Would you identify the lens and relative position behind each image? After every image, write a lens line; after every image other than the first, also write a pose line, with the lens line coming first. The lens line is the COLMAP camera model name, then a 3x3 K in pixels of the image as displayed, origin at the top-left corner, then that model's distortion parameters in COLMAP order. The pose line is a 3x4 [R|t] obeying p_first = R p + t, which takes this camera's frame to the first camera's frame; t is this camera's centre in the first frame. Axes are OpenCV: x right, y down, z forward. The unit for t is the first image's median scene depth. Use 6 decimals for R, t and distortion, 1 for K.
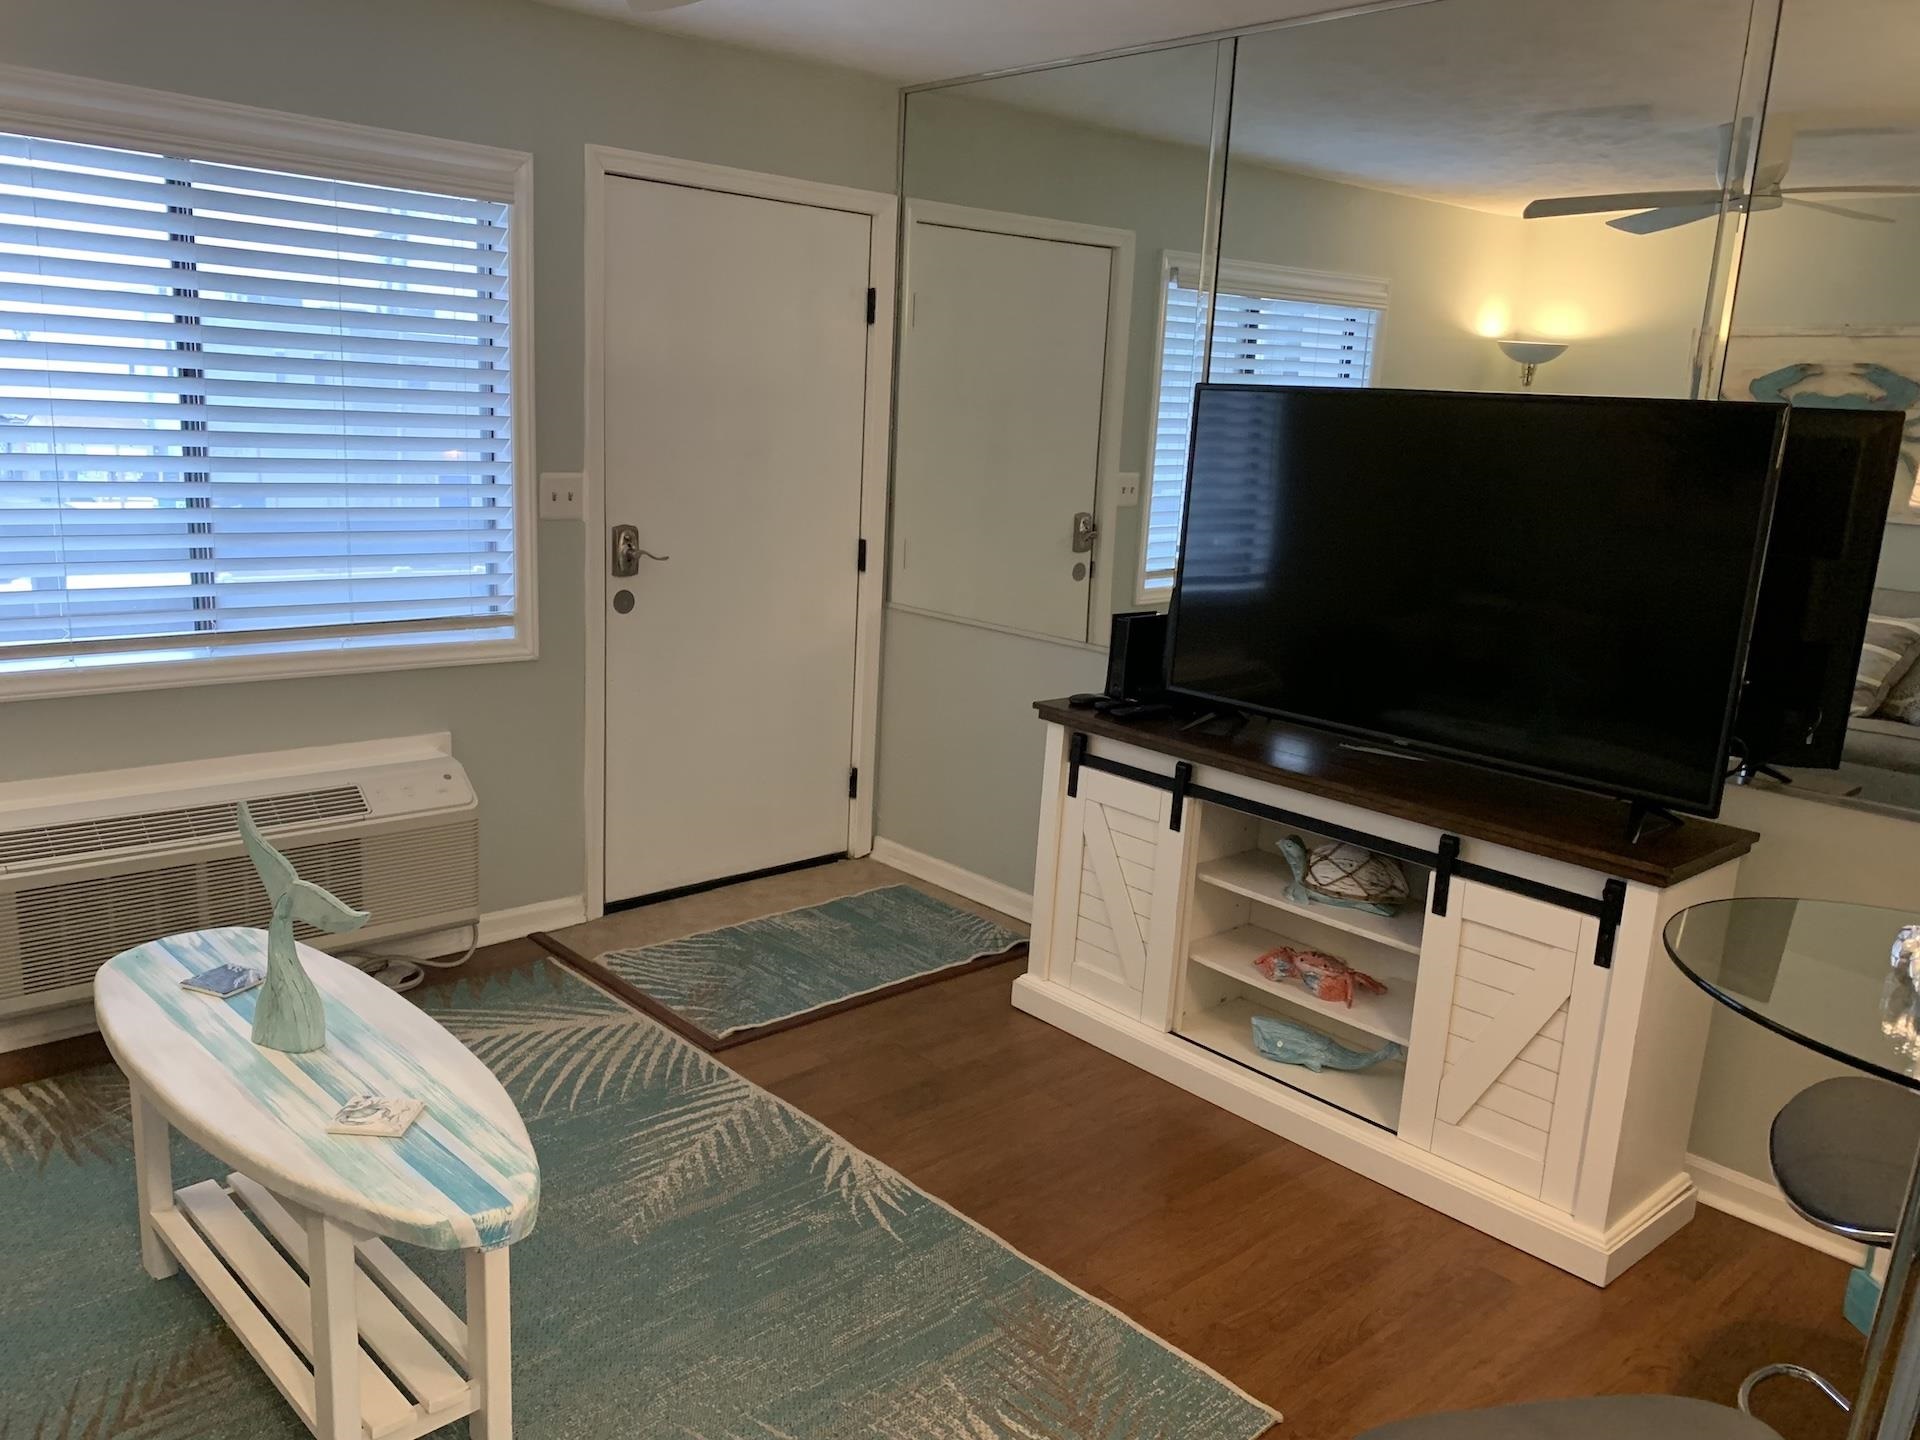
lens RADIAL K [[1465.2, 0, 965.9], [0, 1465.2, 726.1], [0, 0, 1]] dist [0.032406, -0.046444]
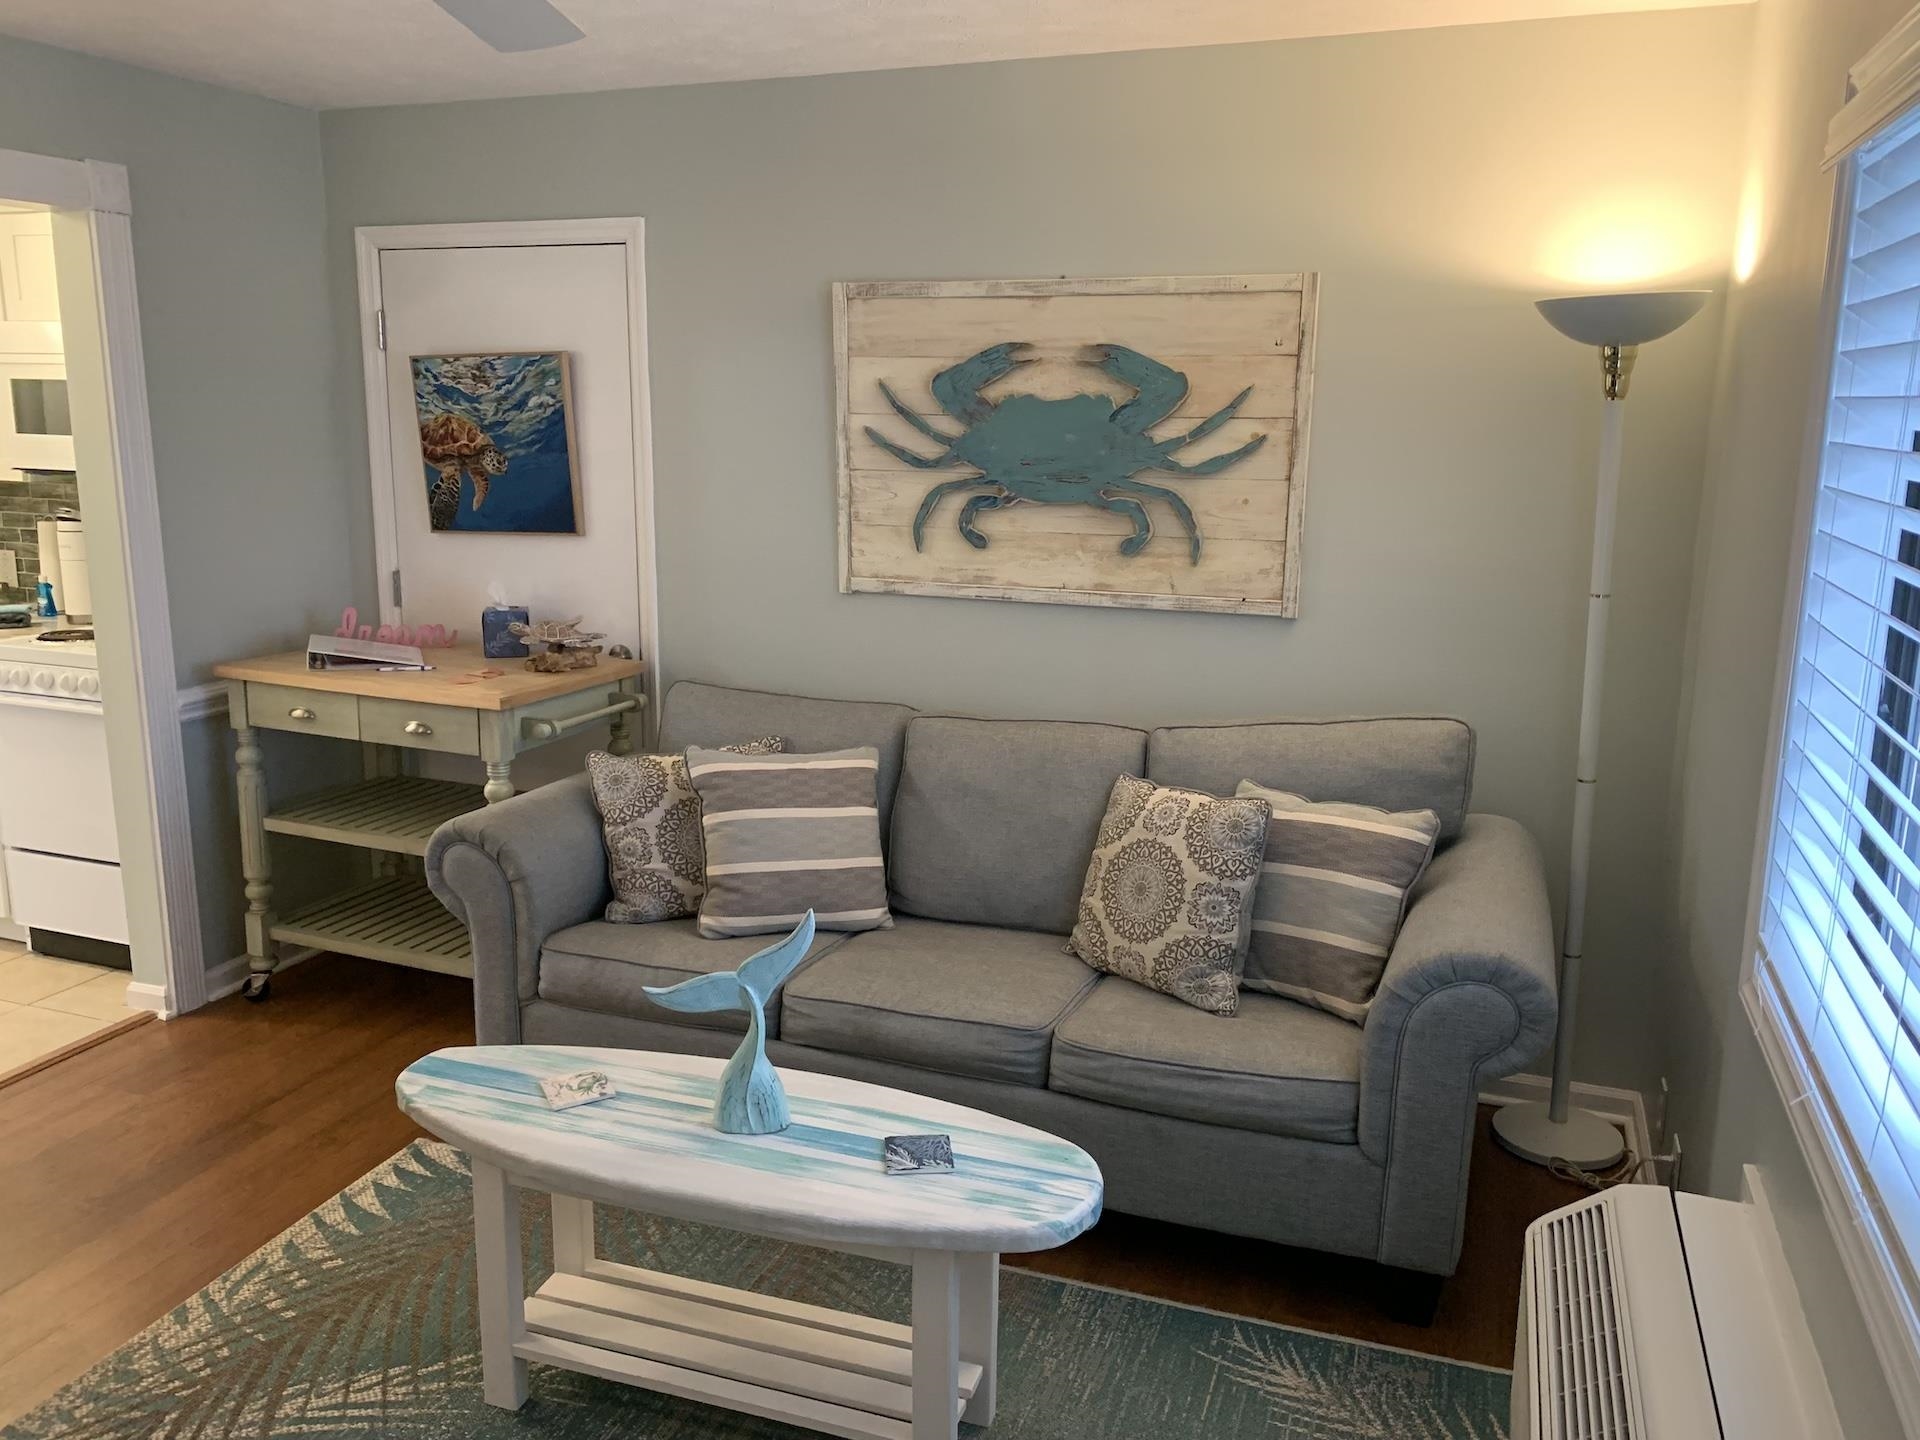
lens RADIAL K [[1465.2, 0, 973.8], [0, 1465.2, 717.3], [0, 0, 1]] dist [0.032406, -0.046444]
pose [[-0.888740, 0.032356, -0.457268, -0.087370], [-0.155329, 0.917241, 0.366799, -0.297651], [0.431293, 0.397016, -0.810163, 1.174442]]
